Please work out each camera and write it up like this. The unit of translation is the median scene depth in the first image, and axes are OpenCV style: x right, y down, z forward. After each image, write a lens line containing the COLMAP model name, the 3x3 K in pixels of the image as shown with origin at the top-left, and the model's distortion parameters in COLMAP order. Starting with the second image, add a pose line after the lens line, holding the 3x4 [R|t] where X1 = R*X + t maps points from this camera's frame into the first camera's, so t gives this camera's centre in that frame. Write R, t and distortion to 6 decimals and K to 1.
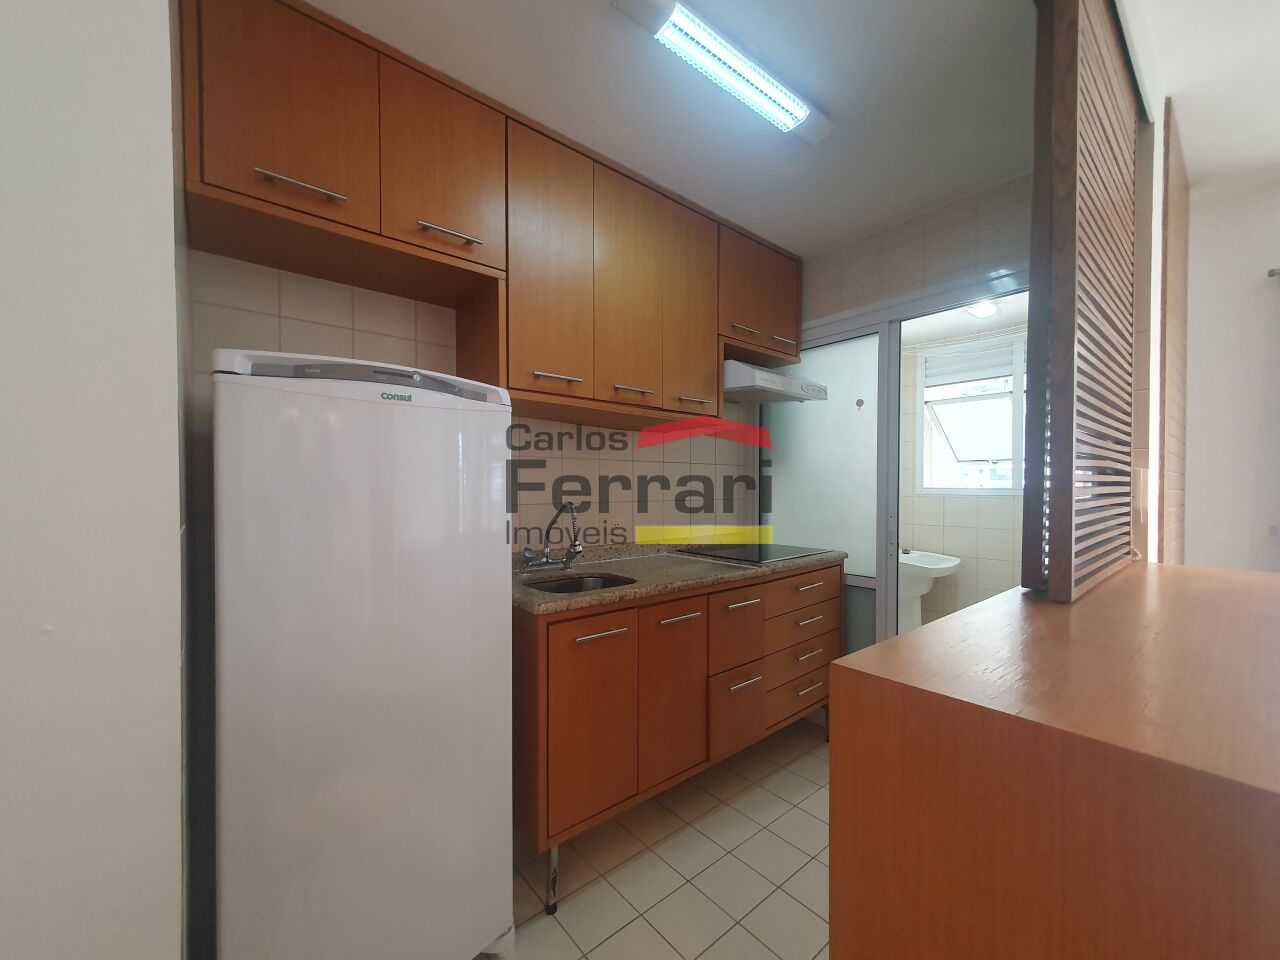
lens RADIAL K [[509.2, 0, 640.1], [0, 509.2, 485.0], [0, 0, 1]] dist [0.015070, 0.000711]
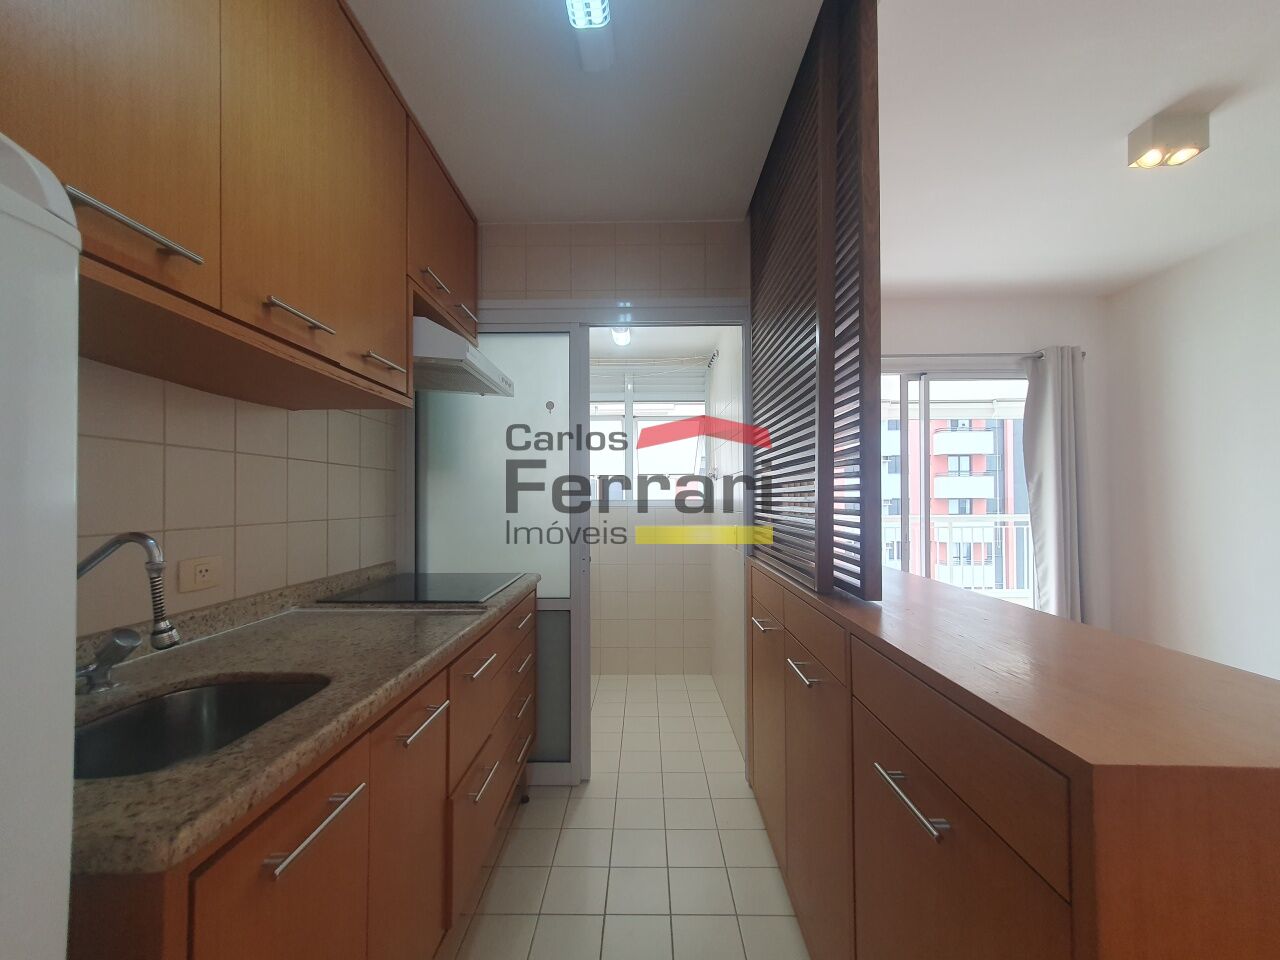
lens RADIAL K [[509.2, 0, 640.3], [0, 509.2, 490.8], [0, 0, 1]] dist [0.015070, 0.000711]
pose [[0.653459, 0.011477, 0.756875, -0.155782], [0.000537, 0.999878, -0.015626, 0.003715], [-0.756962, 0.010618, 0.653372, 0.316114]]
